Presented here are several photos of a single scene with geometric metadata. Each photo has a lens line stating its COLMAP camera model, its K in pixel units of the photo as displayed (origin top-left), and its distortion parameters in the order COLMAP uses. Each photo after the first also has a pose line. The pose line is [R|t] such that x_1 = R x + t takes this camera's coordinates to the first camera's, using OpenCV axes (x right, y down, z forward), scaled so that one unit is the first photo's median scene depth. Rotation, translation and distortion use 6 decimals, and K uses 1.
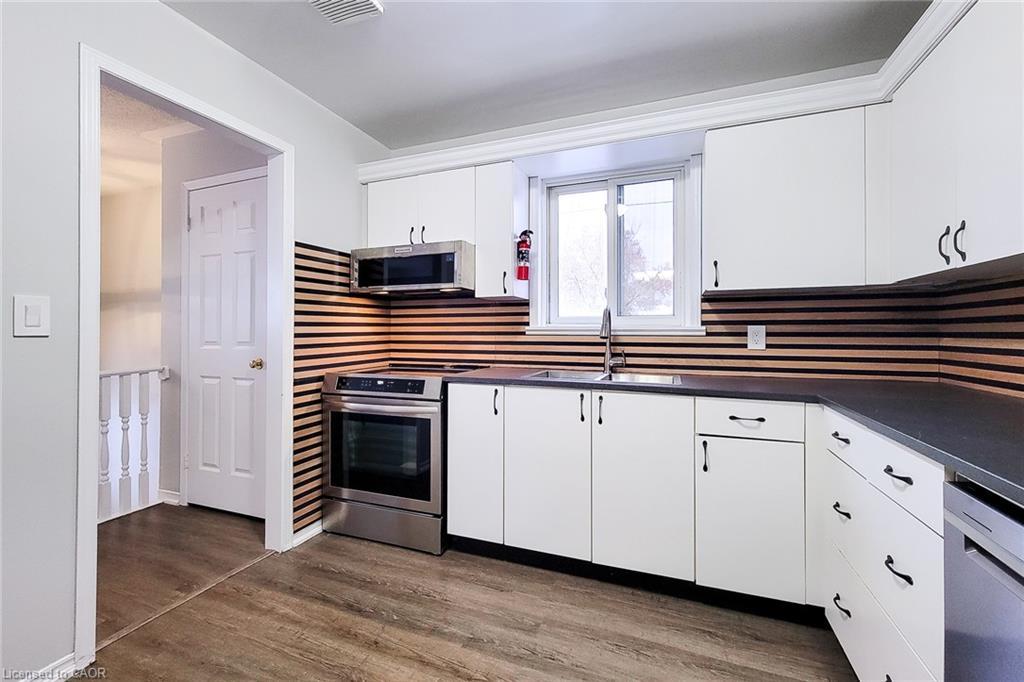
lens RADIAL K [[430.4, 0, 509.7], [0, 430.4, 332.8], [0, 0, 1]] dist [0.000155, 0.001054]
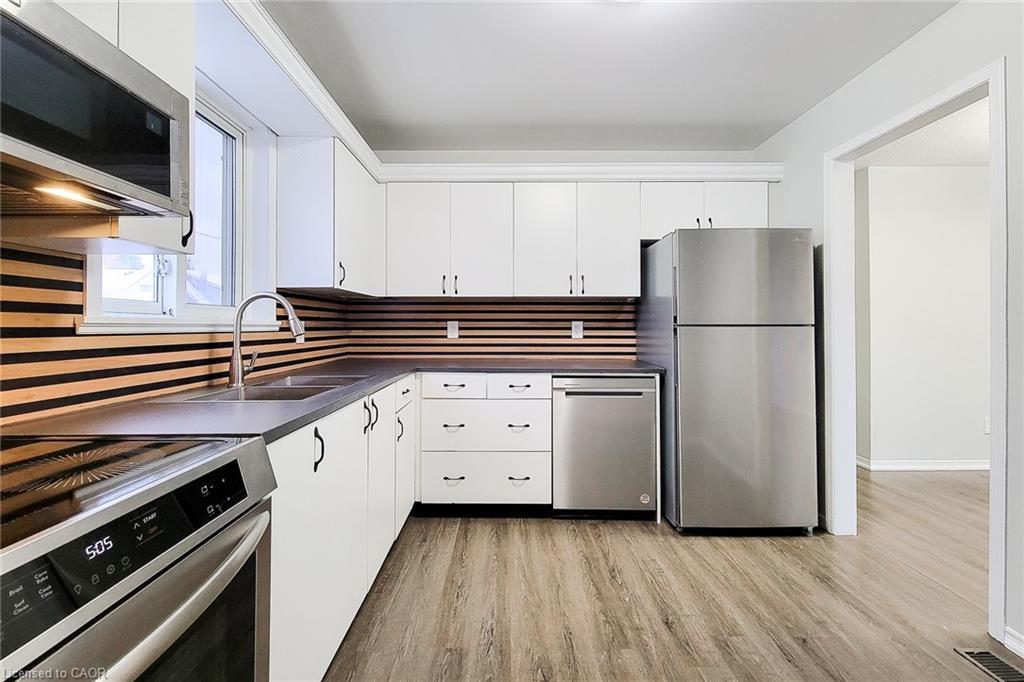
lens RADIAL K [[423.7, 0, 500.6], [0, 423.7, 326.0], [0, 0, 1]] dist [-0.000451, 0.000602]
pose [[-0.339177, 0.000763, 0.940722, -0.597609], [0.002288, 0.999997, 0.000014, -0.003149], [-0.940720, 0.002157, -0.339178, 0.882323]]
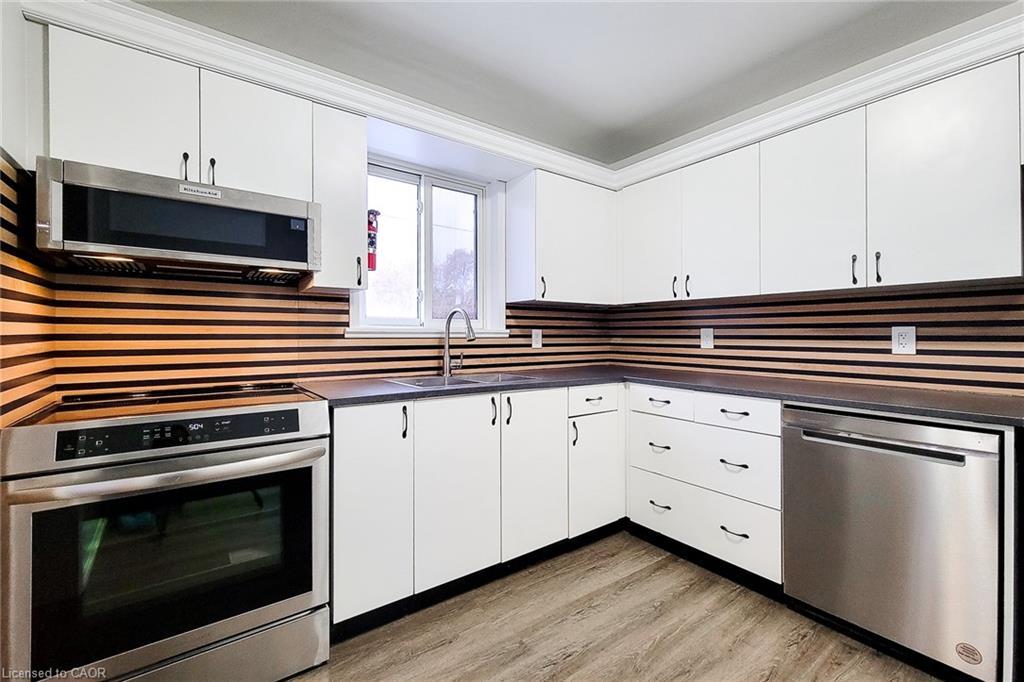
lens RADIAL K [[430.4, 0, 500.8], [0, 430.4, 336.3], [0, 0, 1]] dist [0.000155, 0.001054]
pose [[0.553710, -0.003707, 0.832701, -0.551641], [0.000614, 0.999992, 0.004043, -0.001676], [-0.832710, -0.001727, 0.553707, 0.376861]]
